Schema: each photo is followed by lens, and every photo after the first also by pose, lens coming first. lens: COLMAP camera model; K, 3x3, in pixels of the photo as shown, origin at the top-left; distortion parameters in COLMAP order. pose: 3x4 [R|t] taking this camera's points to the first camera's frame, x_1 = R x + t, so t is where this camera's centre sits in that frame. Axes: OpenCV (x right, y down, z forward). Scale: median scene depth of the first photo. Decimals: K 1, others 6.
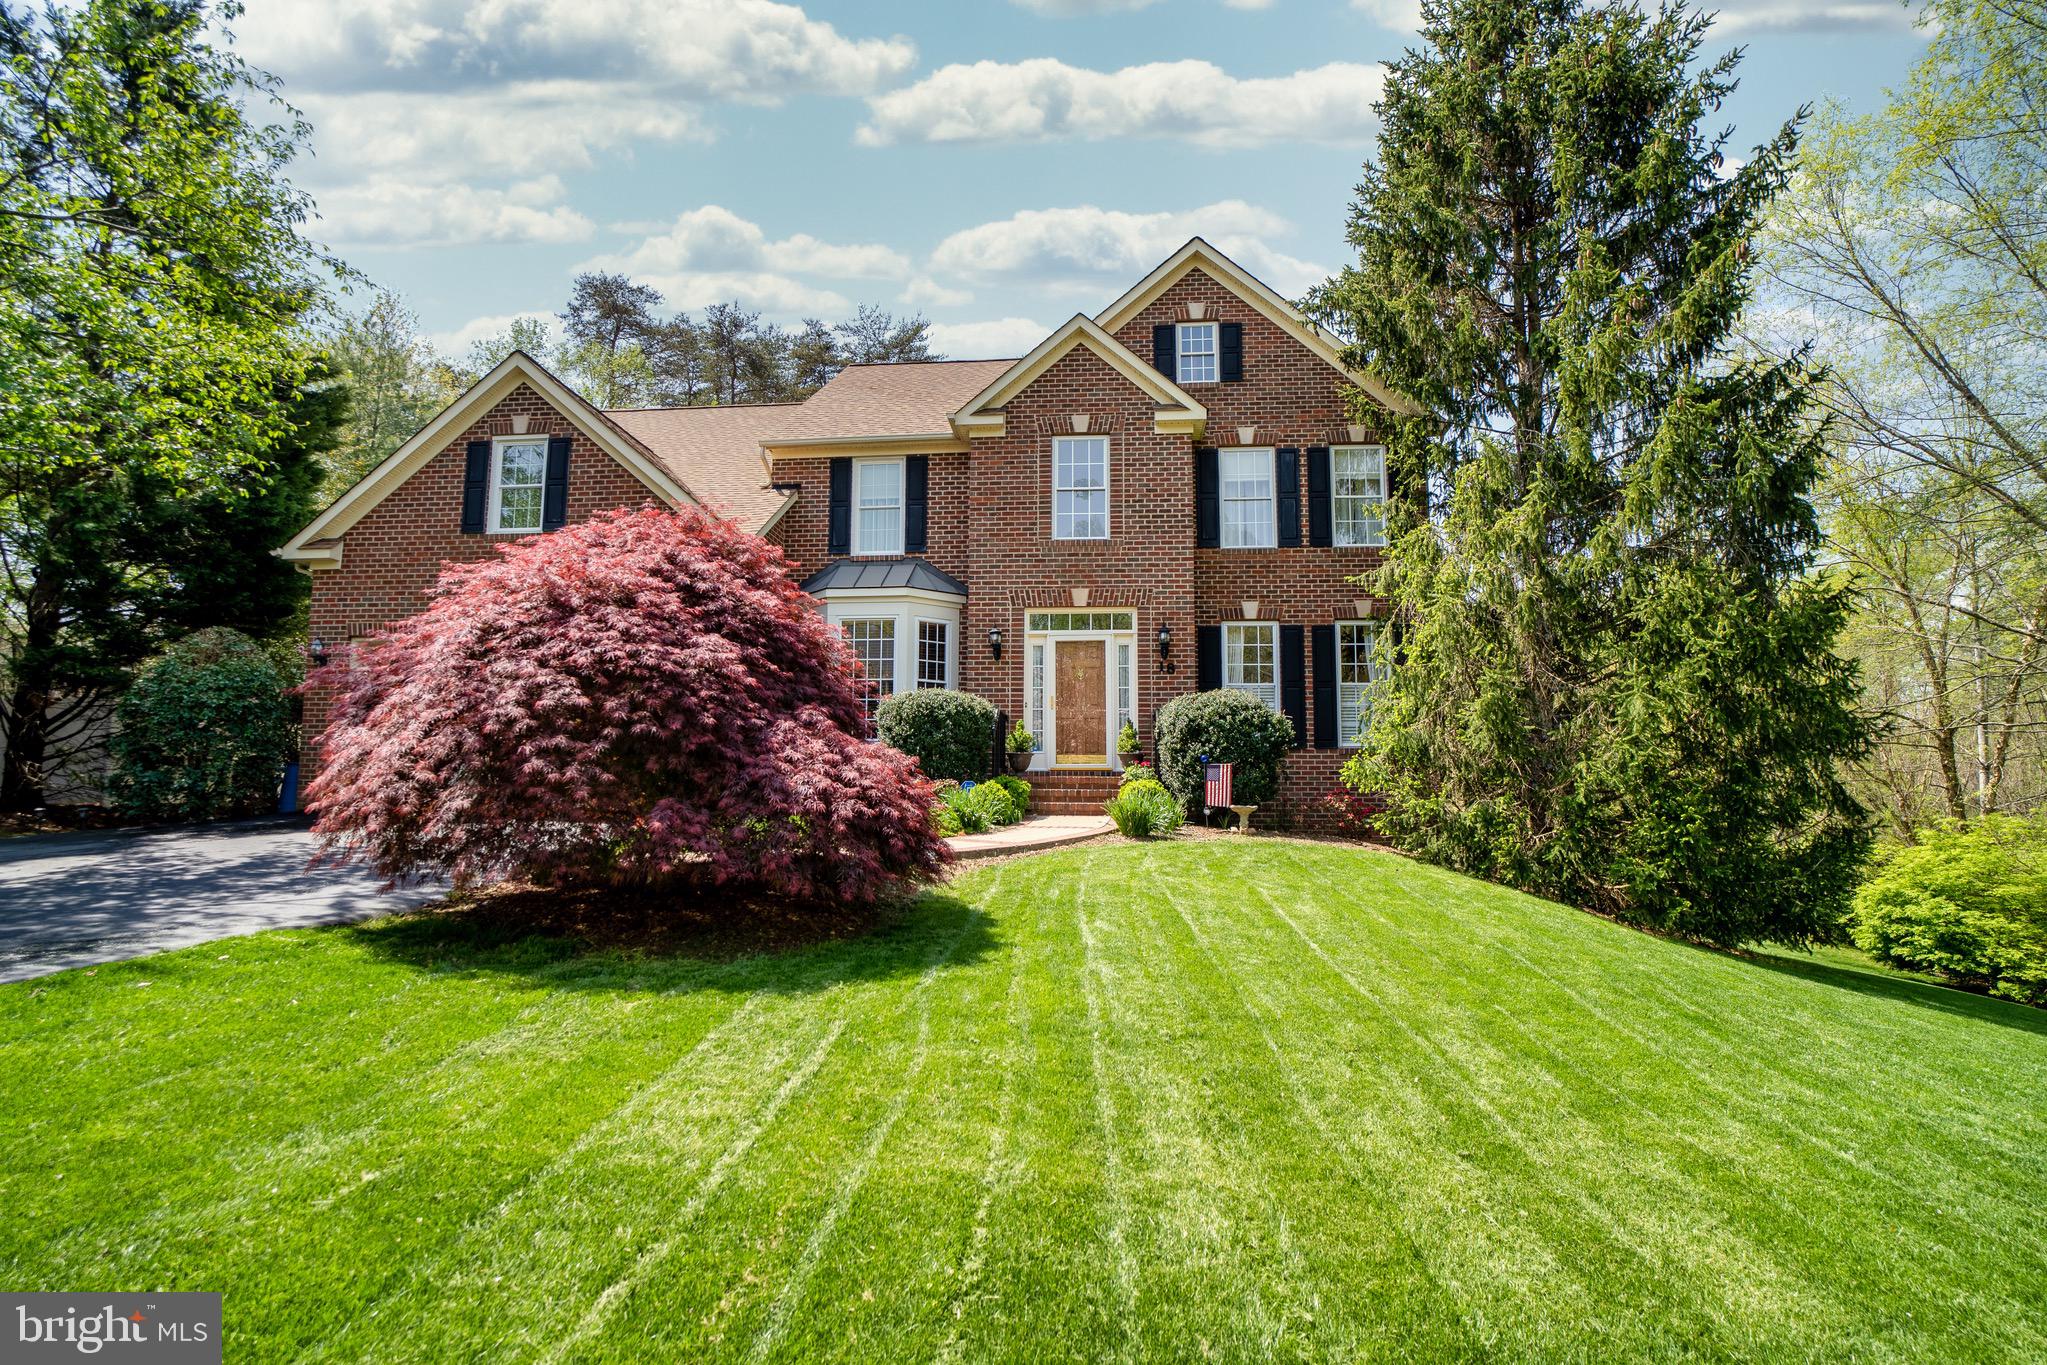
lens RADIAL K [[1080.0, 0, 1031.1], [0, 1080.0, 683.6], [0, 0, 1]] dist [-0.005209, 0.000069]
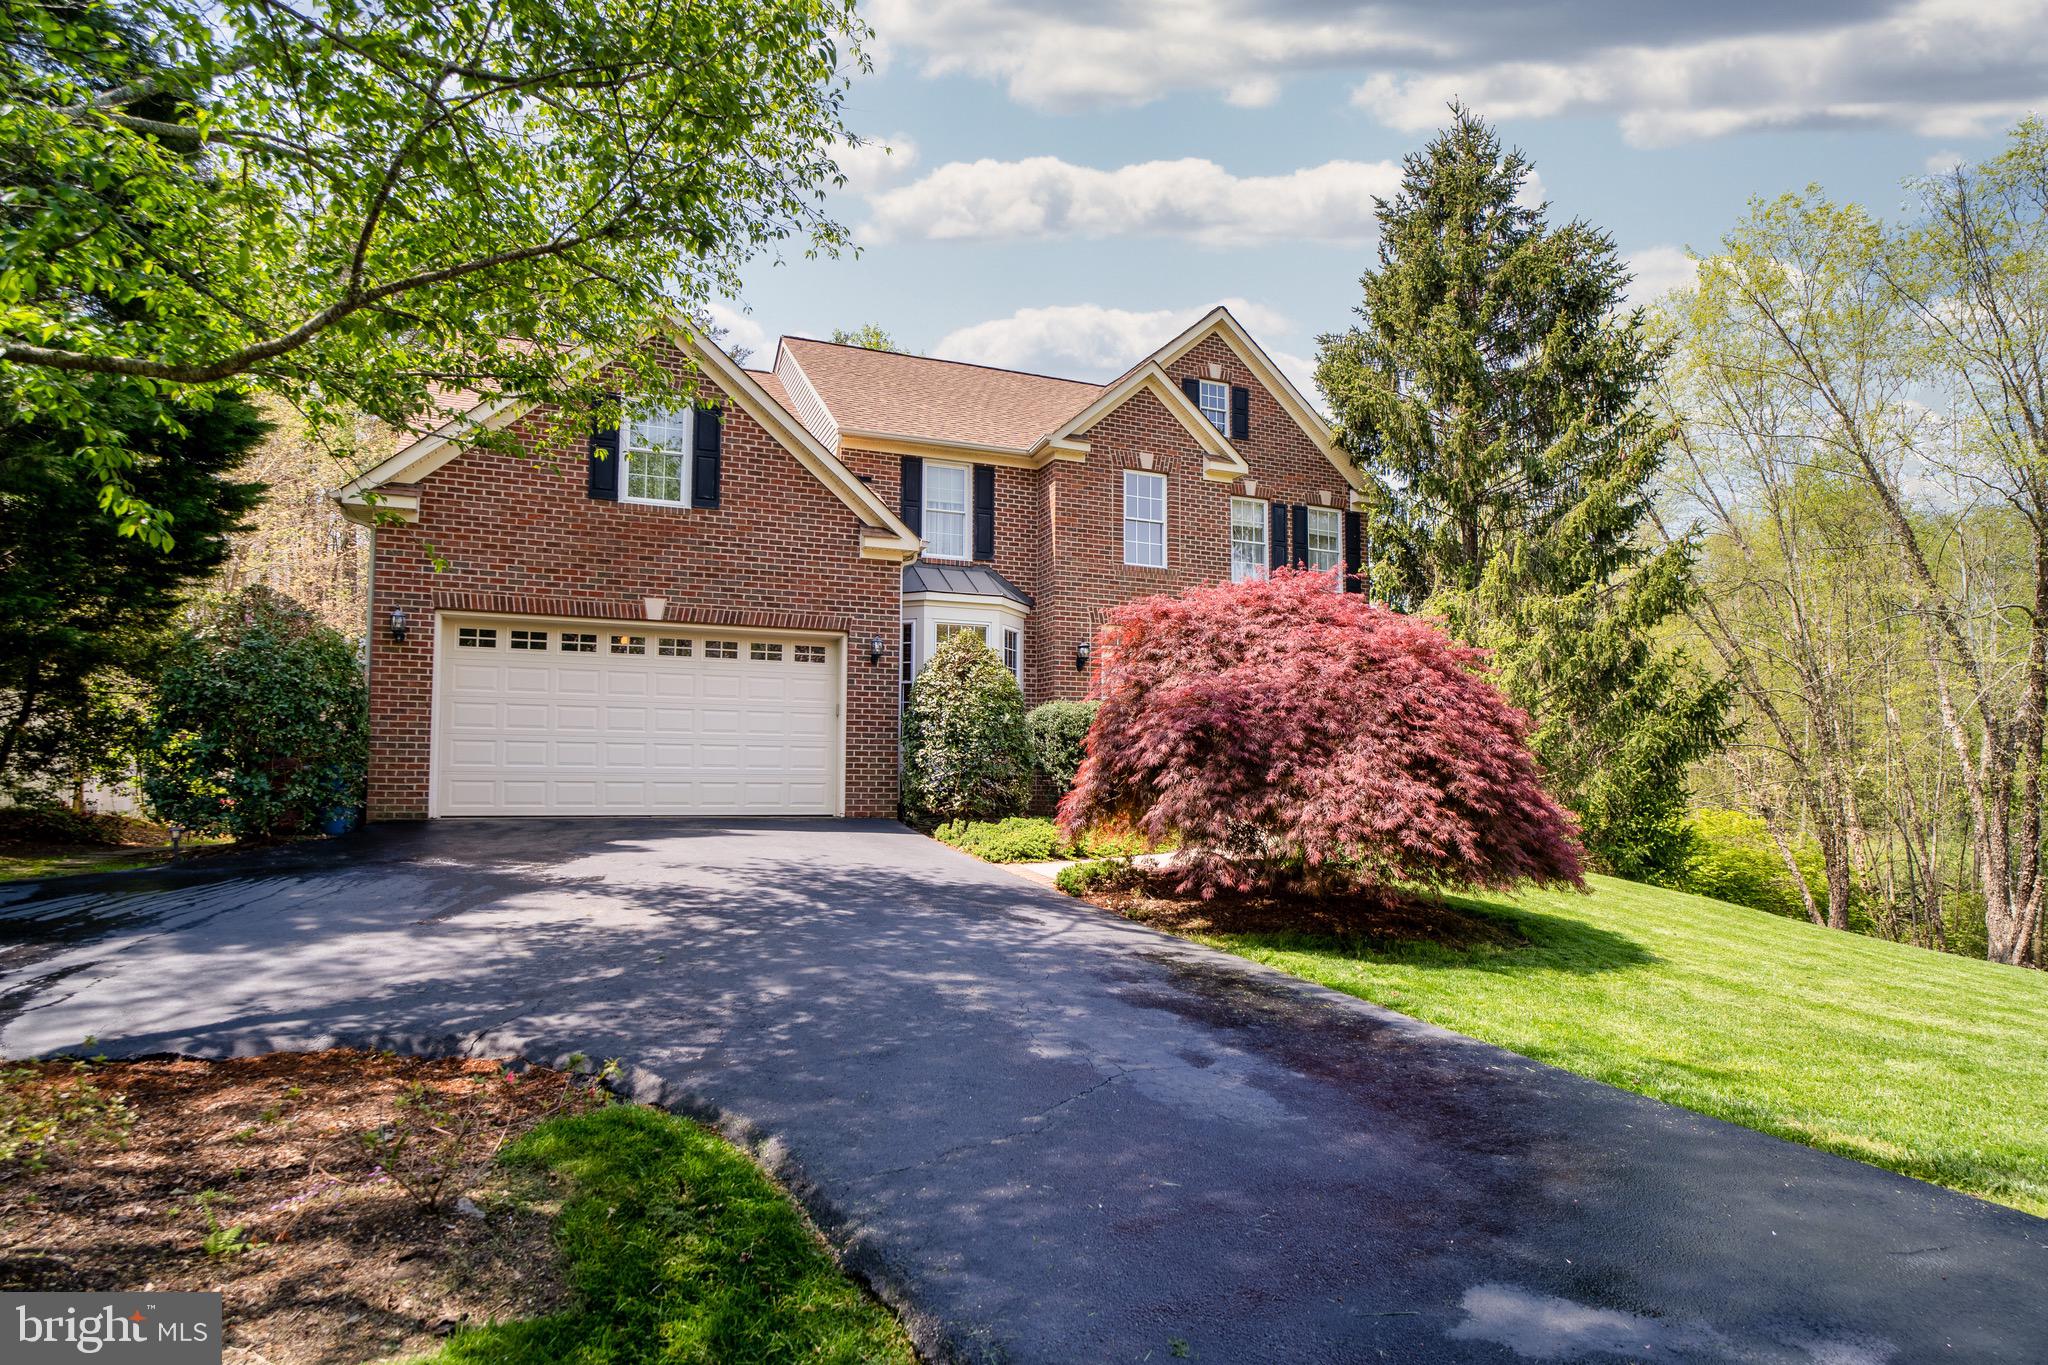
lens RADIAL K [[1090.8, 0, 1024.6], [0, 1090.8, 733.7], [0, 0, 1]] dist [0.003286, -0.000017]
pose [[0.879104, 0.018677, 0.476264, -0.584321], [-0.052448, 0.996955, 0.057713, -0.018627], [-0.473736, -0.075715, 0.877406, 0.051485]]
